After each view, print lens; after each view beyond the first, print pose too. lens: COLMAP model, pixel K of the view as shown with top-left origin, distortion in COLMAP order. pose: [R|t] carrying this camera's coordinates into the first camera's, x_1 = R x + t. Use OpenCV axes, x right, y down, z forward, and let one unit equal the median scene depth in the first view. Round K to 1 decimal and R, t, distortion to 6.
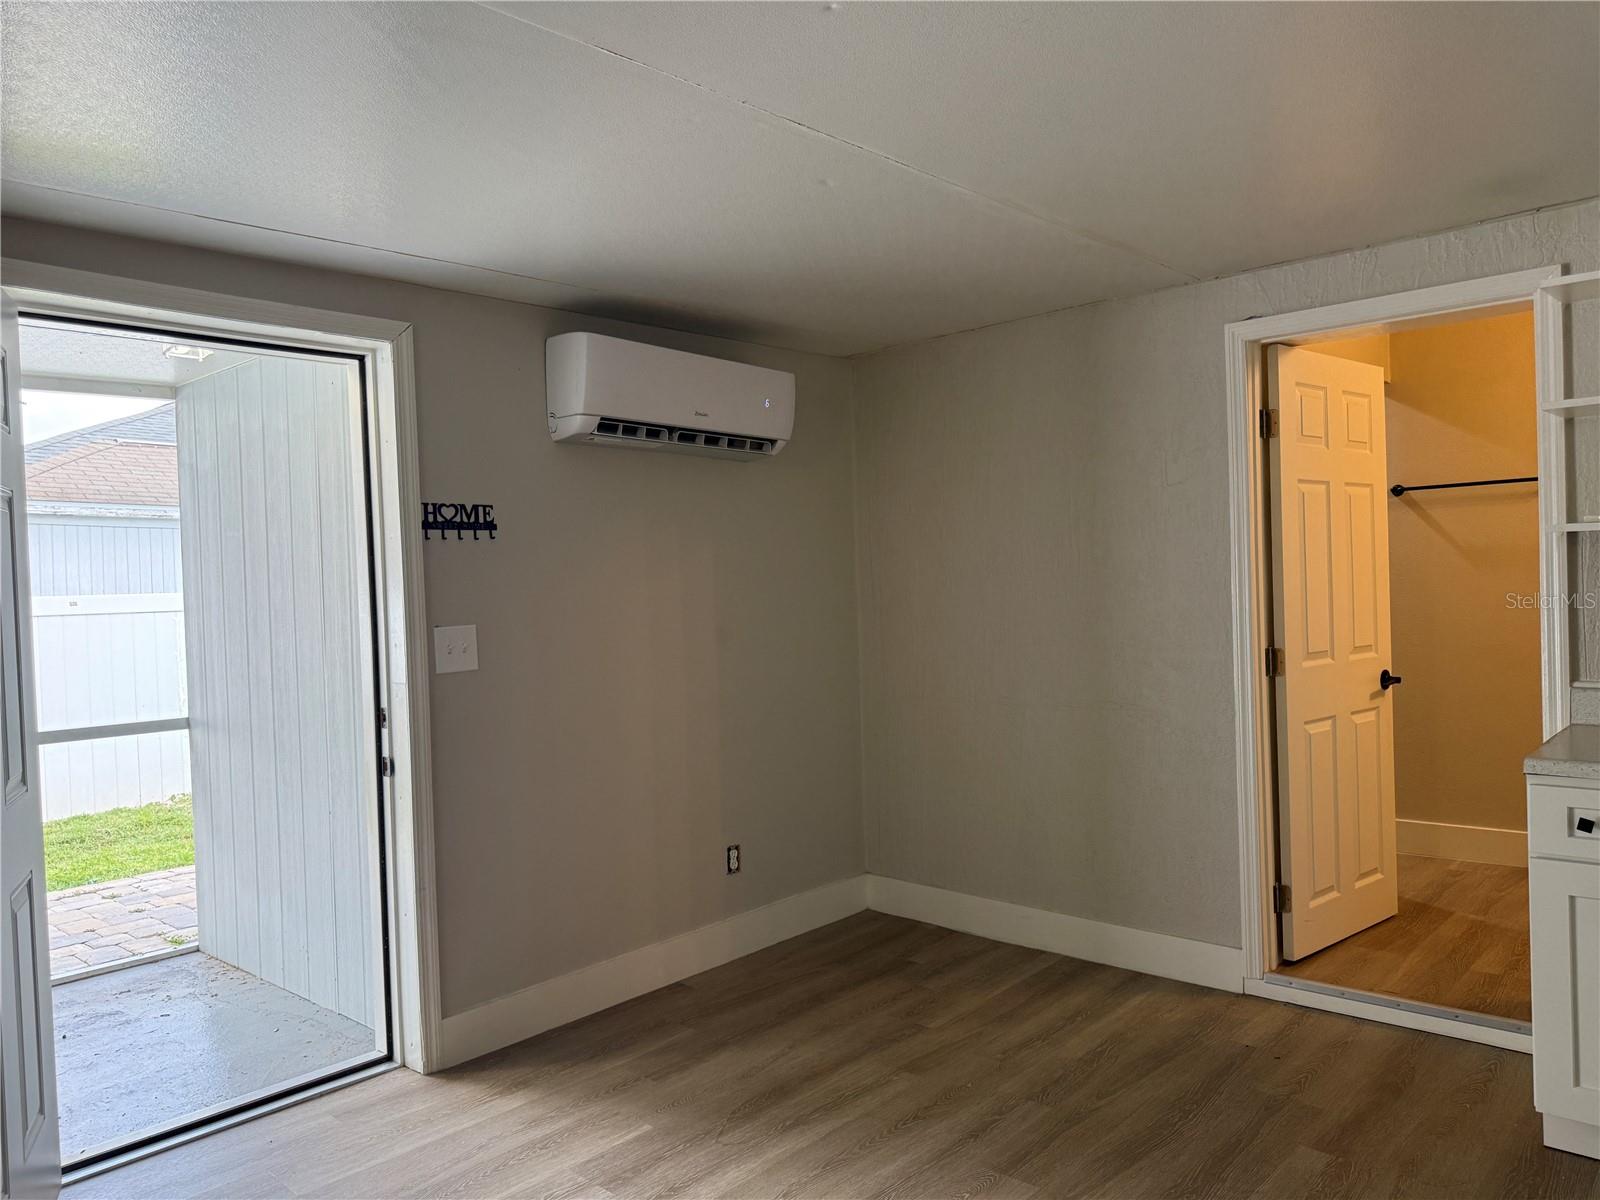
lens RADIAL K [[1132.1, 0, 799.4], [0, 1132.1, 599.1], [0, 0, 1]] dist [0.019458, -0.024761]
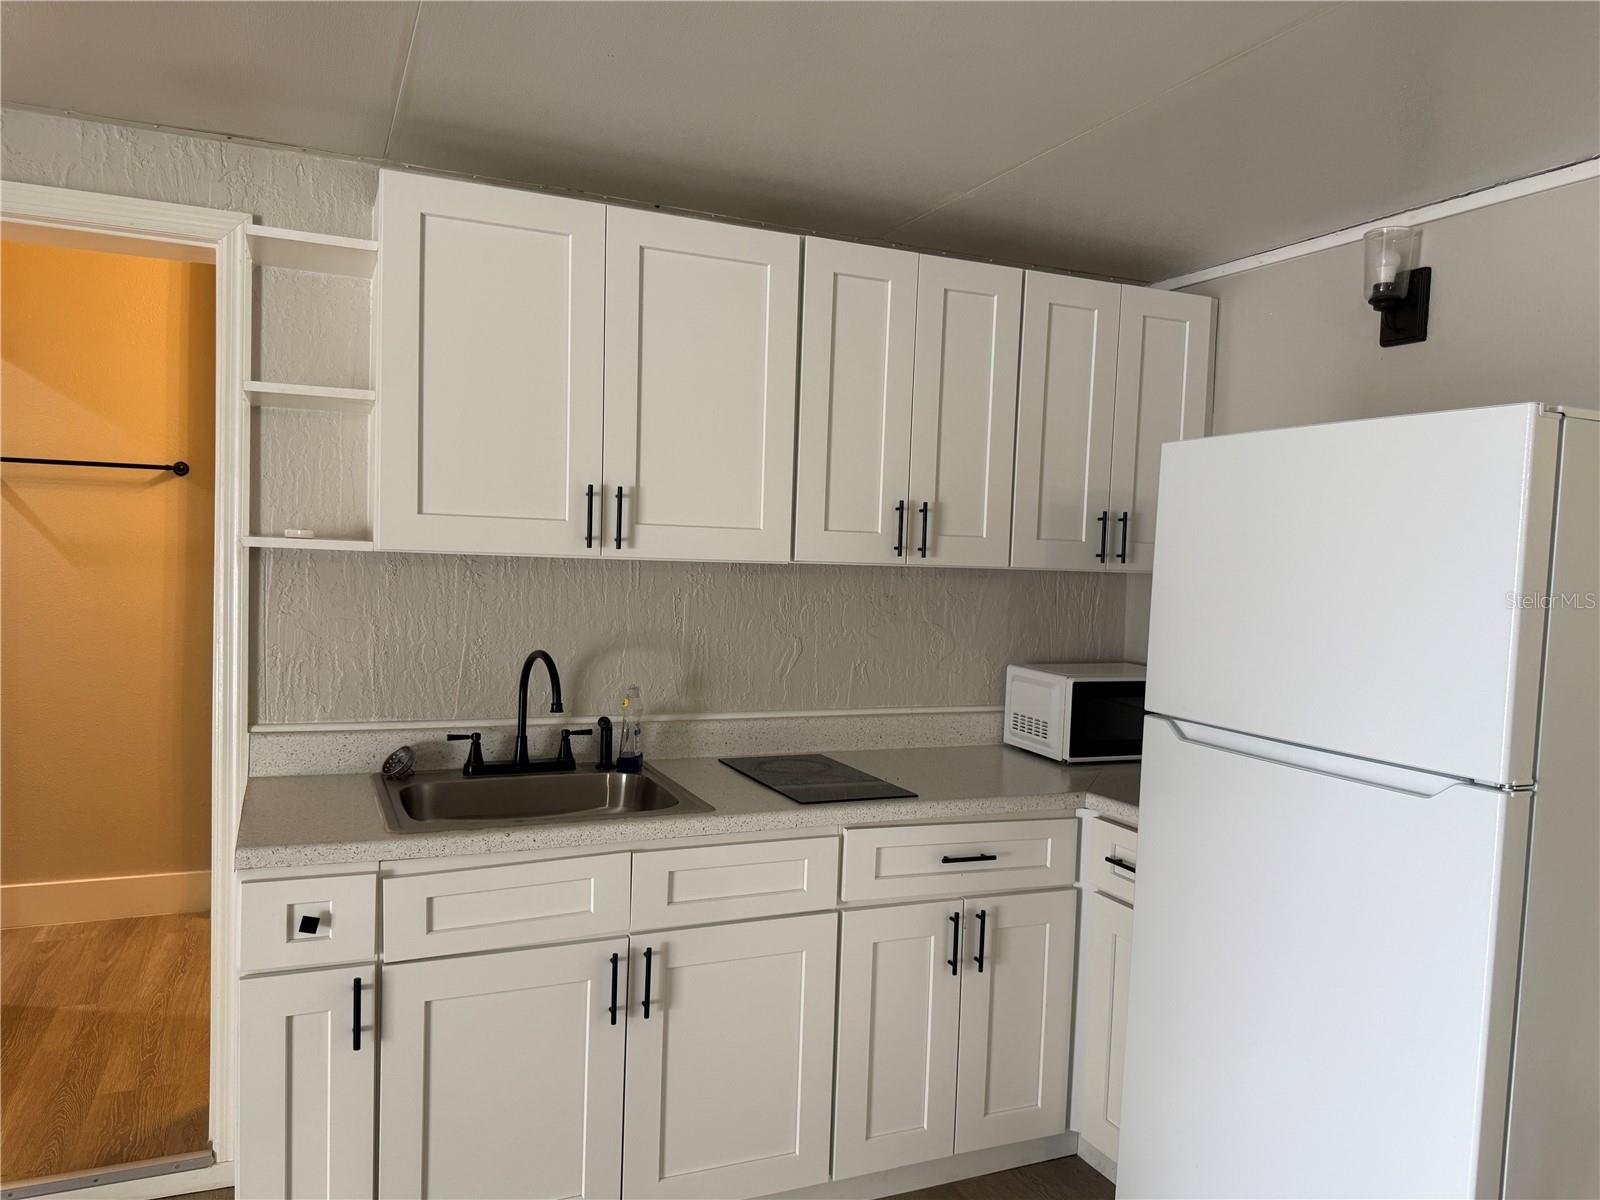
lens RADIAL K [[1132.1, 0, 801.1], [0, 1132.1, 615.7], [0, 0, 1]] dist [0.019458, -0.024761]
pose [[0.399068, 0.002920, 0.916917, 0.075367], [-0.033972, 0.999355, 0.011603, -0.027856], [-0.916292, -0.035780, 0.398910, 0.280097]]
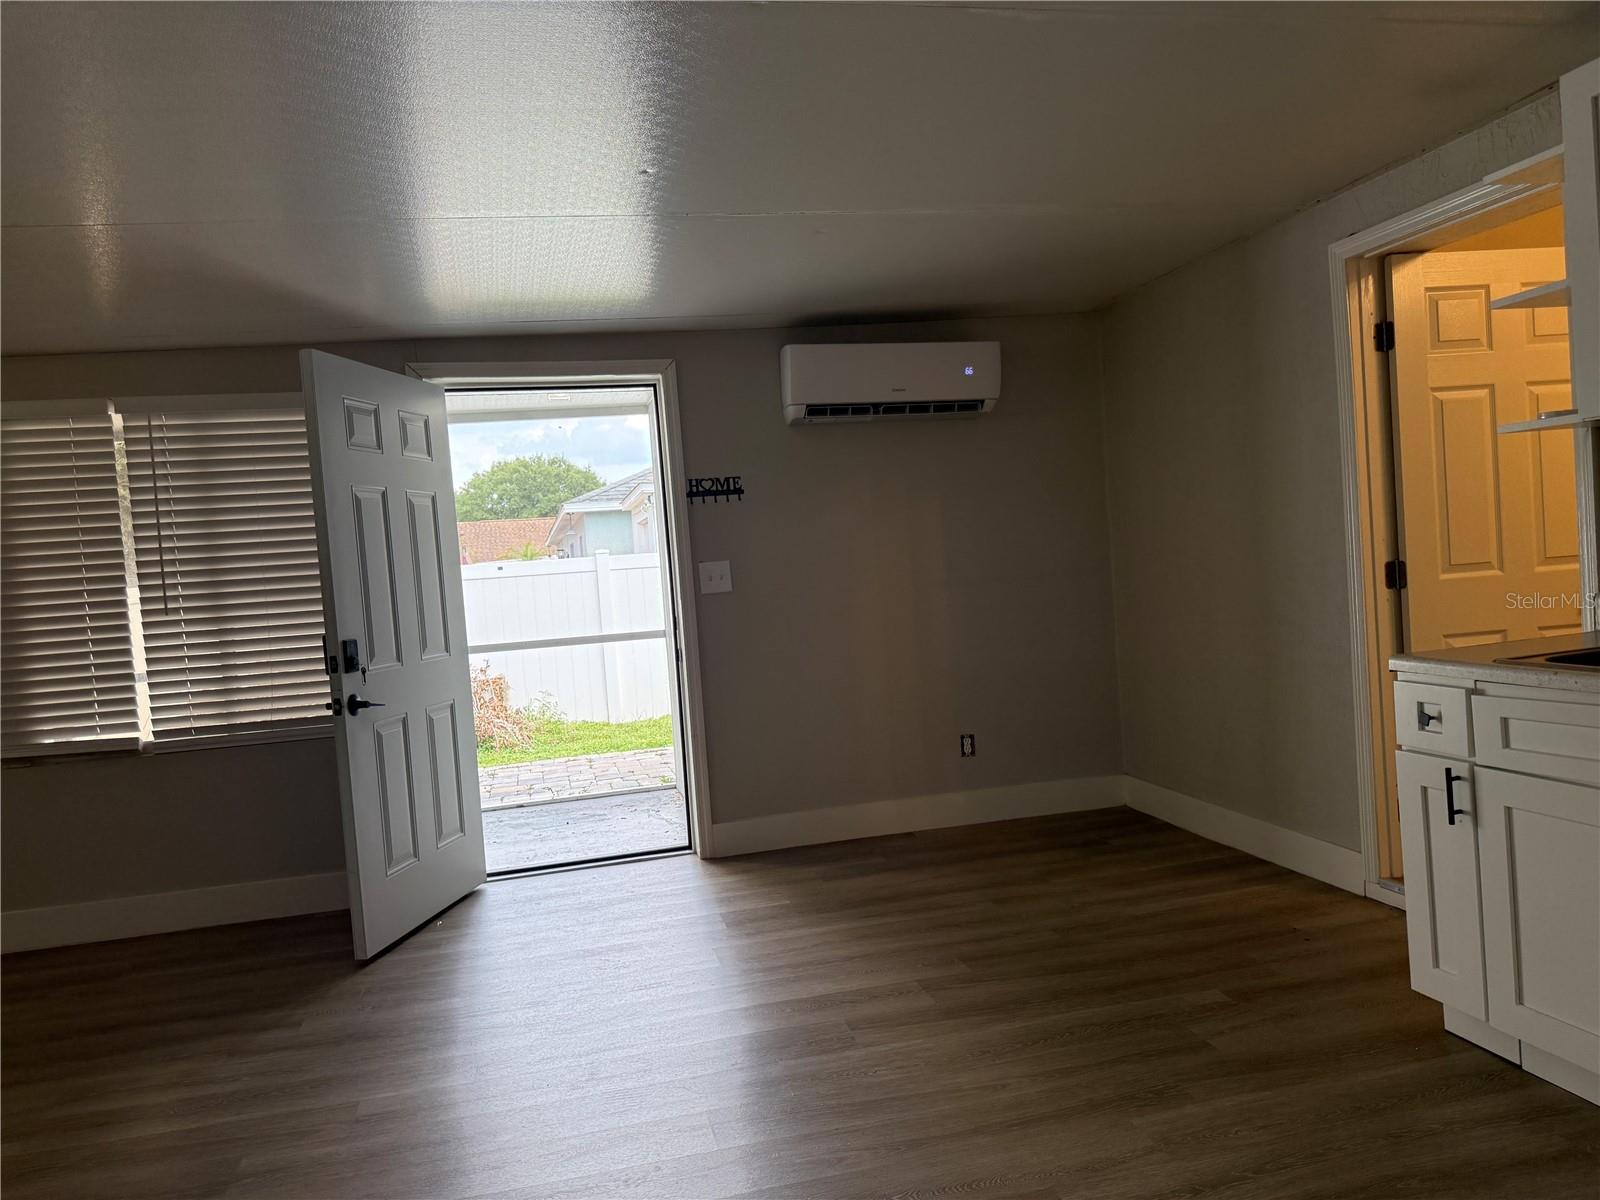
lens RADIAL K [[1132.1, 0, 796.3], [0, 1132.1, 602.5], [0, 0, 1]] dist [0.019458, -0.024761]
pose [[0.819628, -0.007787, -0.572843, 0.609290], [0.037802, 0.998464, 0.040515, 0.020691], [0.571647, -0.054862, 0.818663, -0.136348]]
